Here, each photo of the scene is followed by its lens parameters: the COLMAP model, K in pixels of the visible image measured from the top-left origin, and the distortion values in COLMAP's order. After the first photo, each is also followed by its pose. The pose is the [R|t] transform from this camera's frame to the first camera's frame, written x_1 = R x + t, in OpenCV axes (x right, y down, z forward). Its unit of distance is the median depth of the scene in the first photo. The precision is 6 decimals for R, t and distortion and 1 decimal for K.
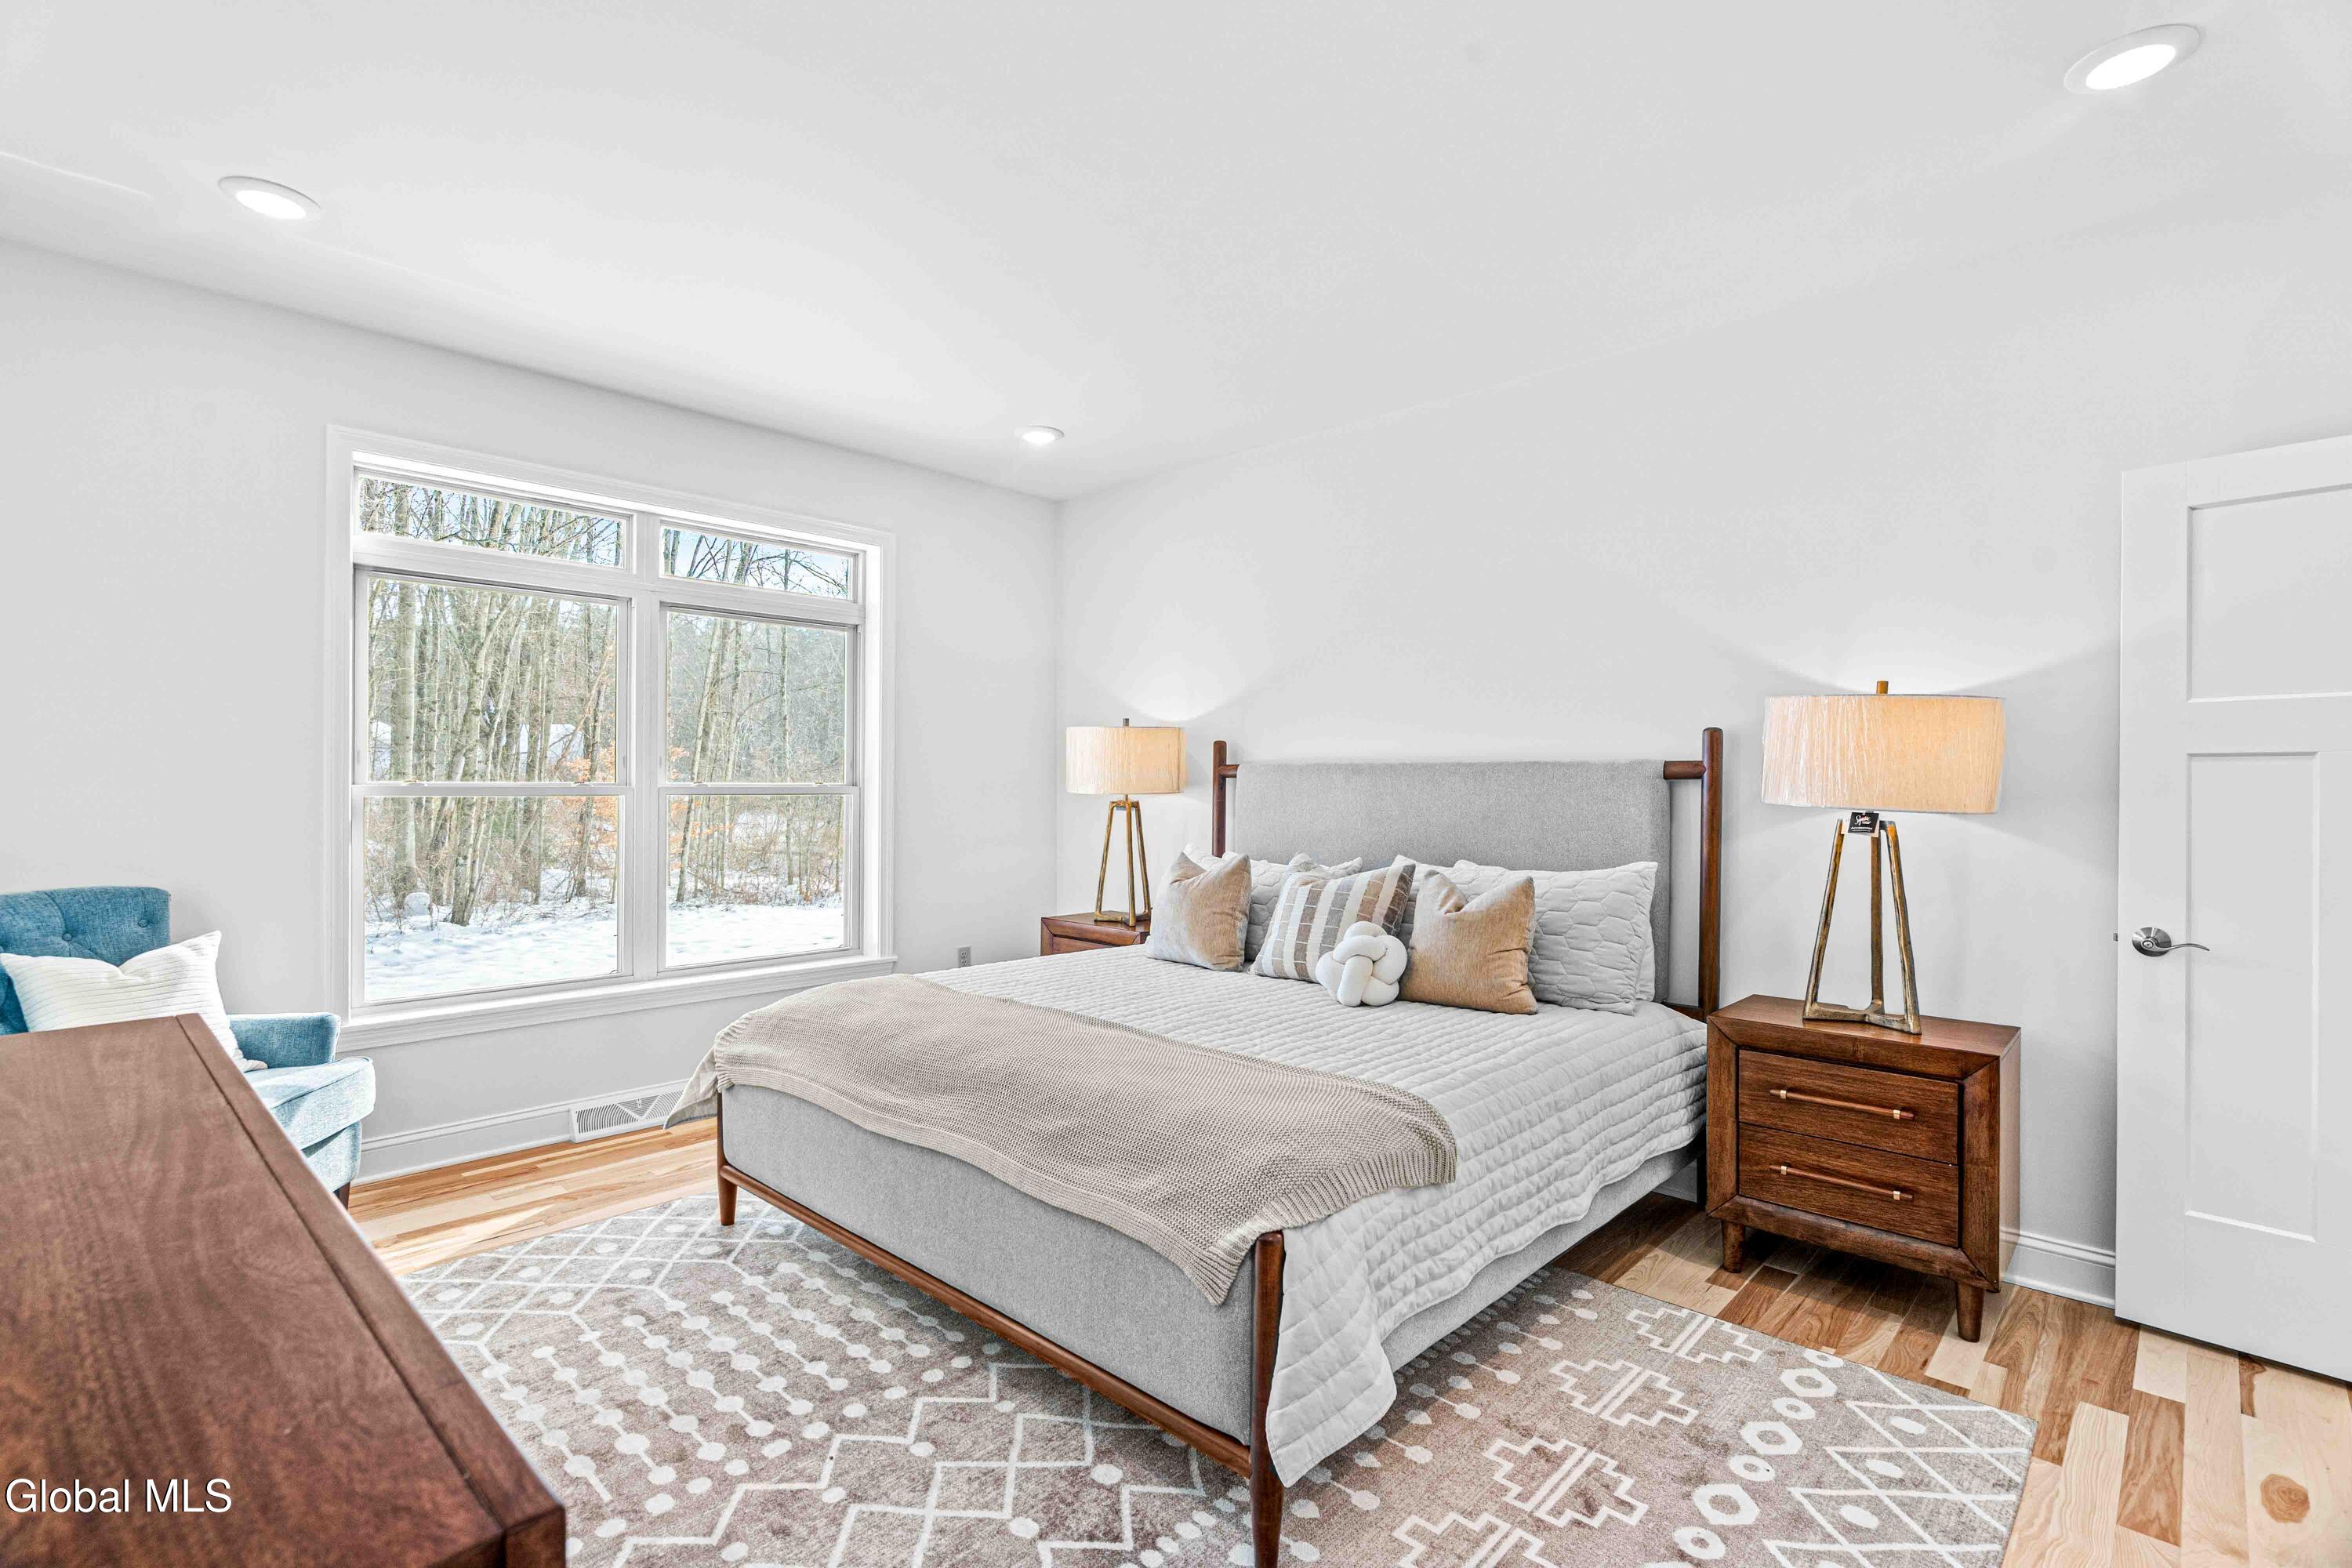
lens RADIAL K [[1095.6, 0, 1170.6], [0, 1095.6, 784.3], [0, 0, 1]] dist [-0.002395, 0.000174]
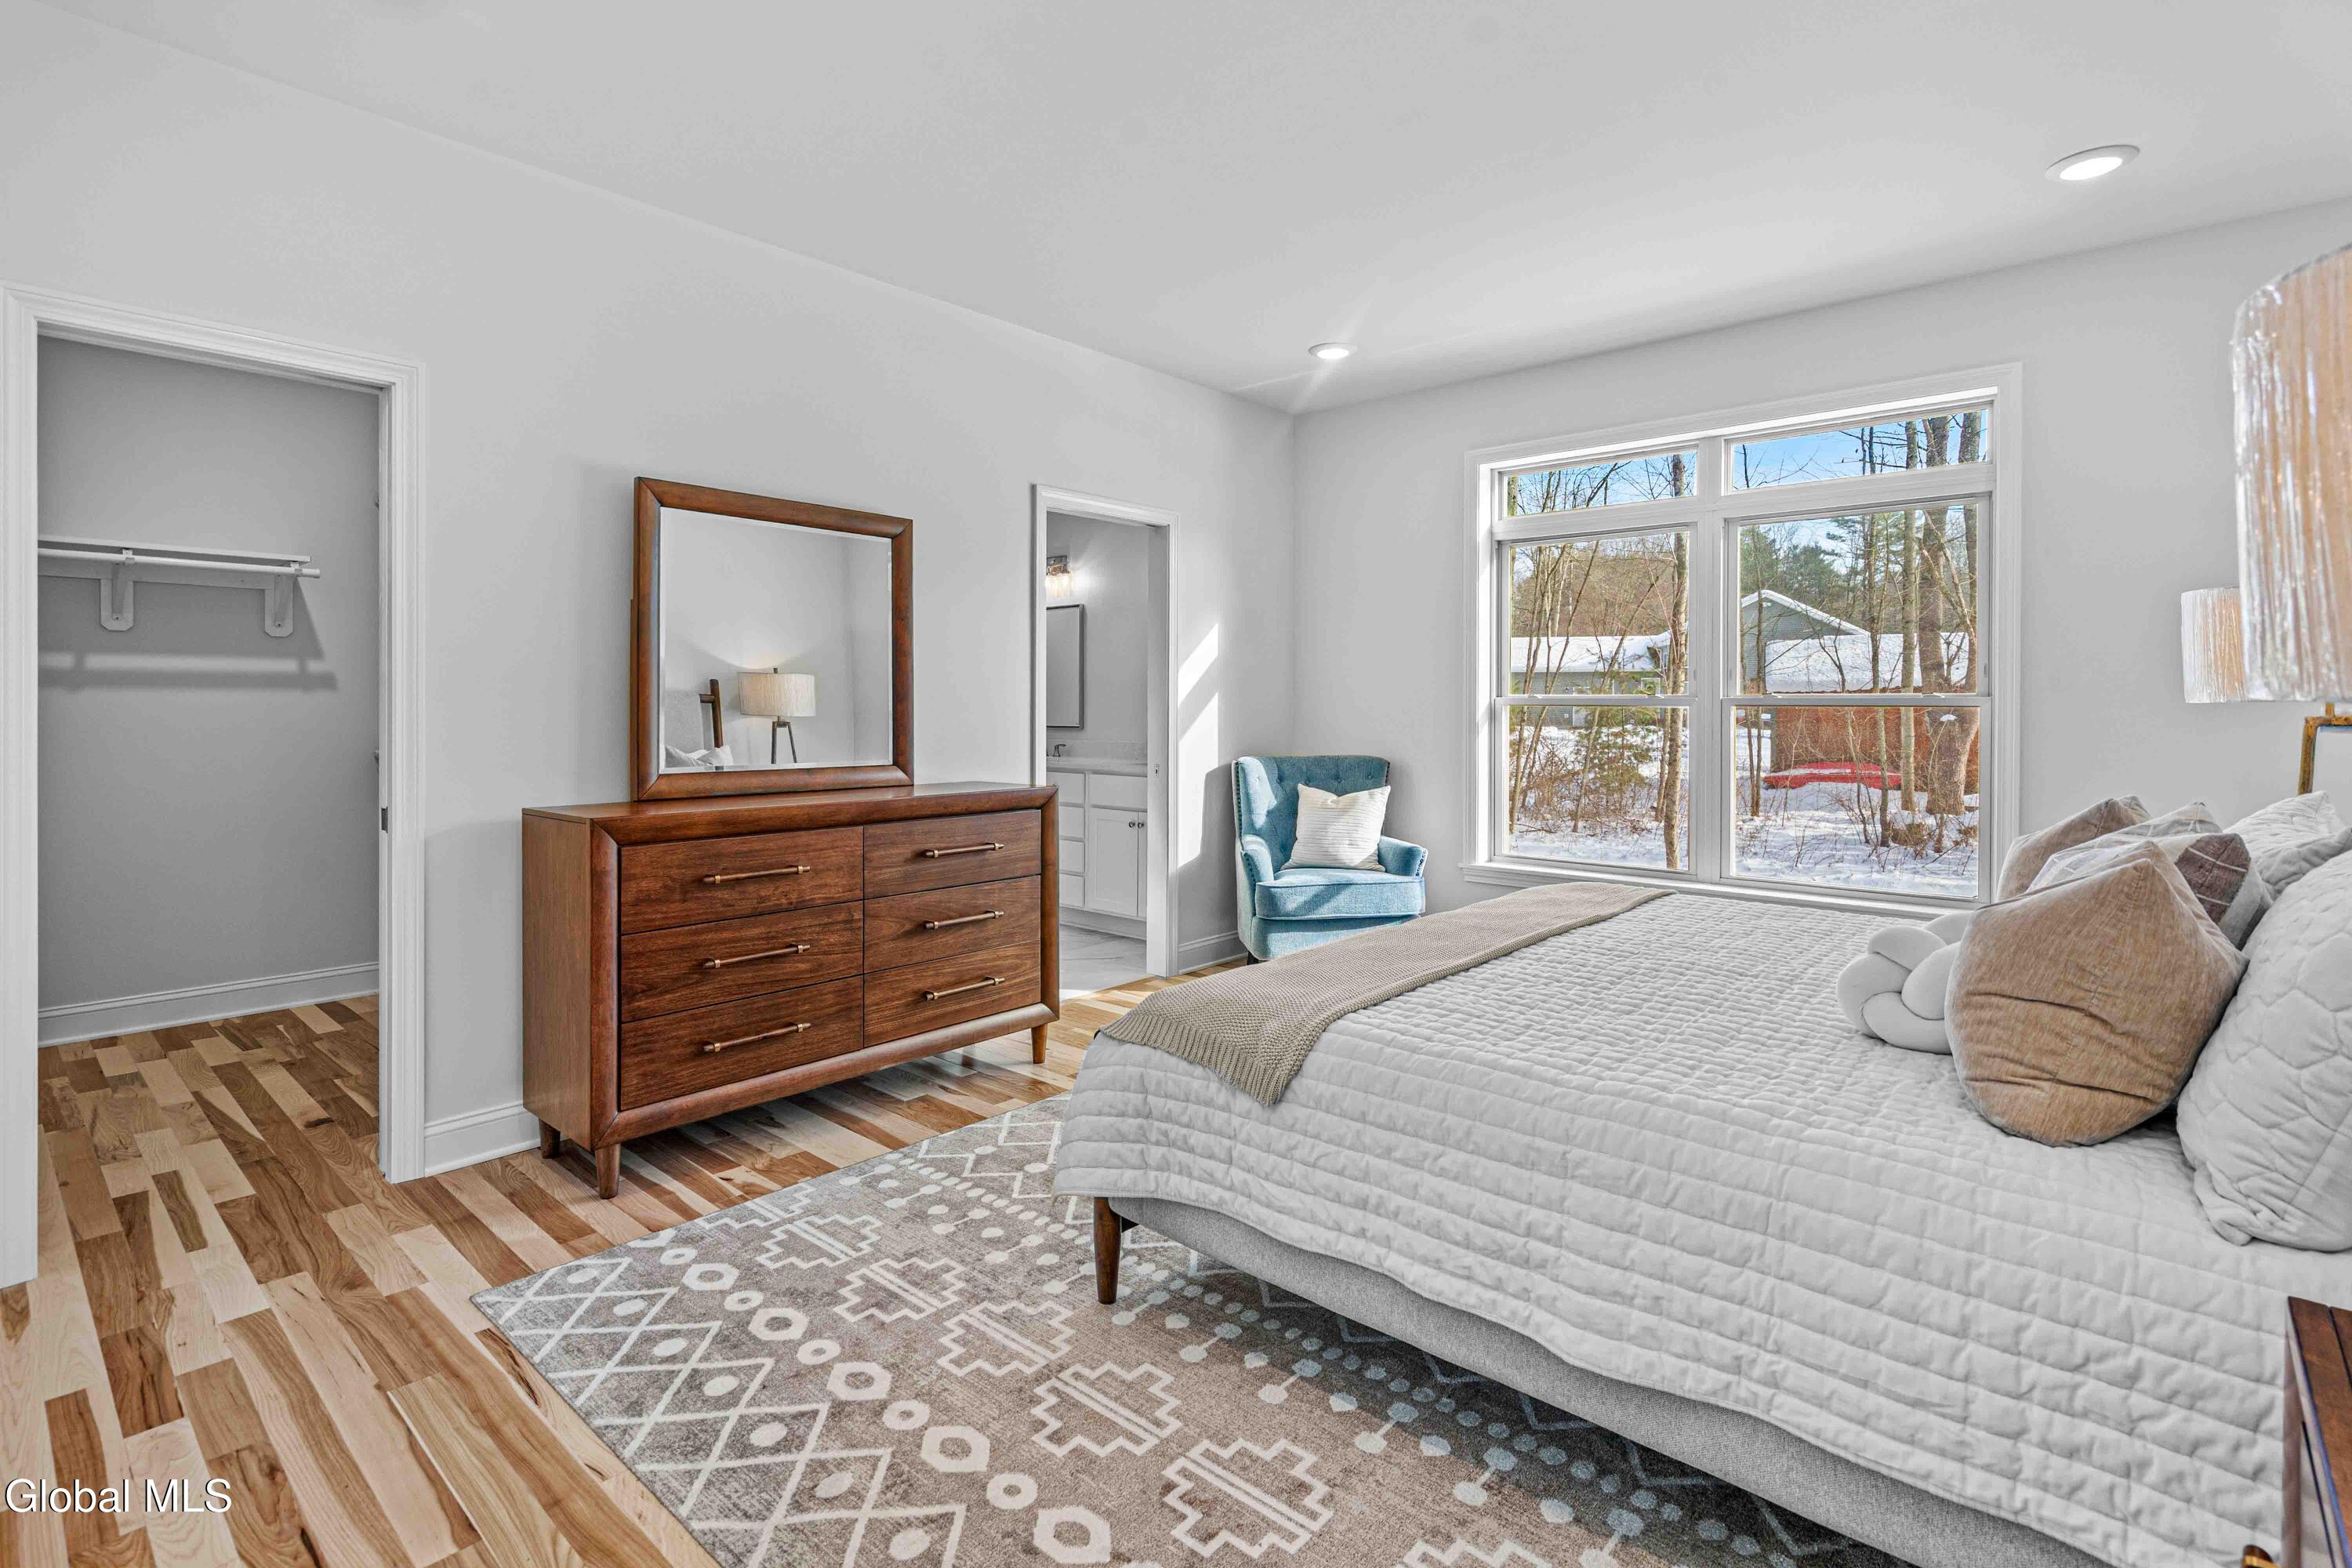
lens RADIAL K [[1095.6, 0, 1170.6], [0, 1095.6, 784.3], [0, 0, 1]] dist [-0.002395, 0.000174]
pose [[0.037251, 0.071074, -0.996775, 1.114810], [0.002832, 0.997456, 0.071228, 0.011784], [0.999302, -0.005476, 0.036955, 0.859204]]
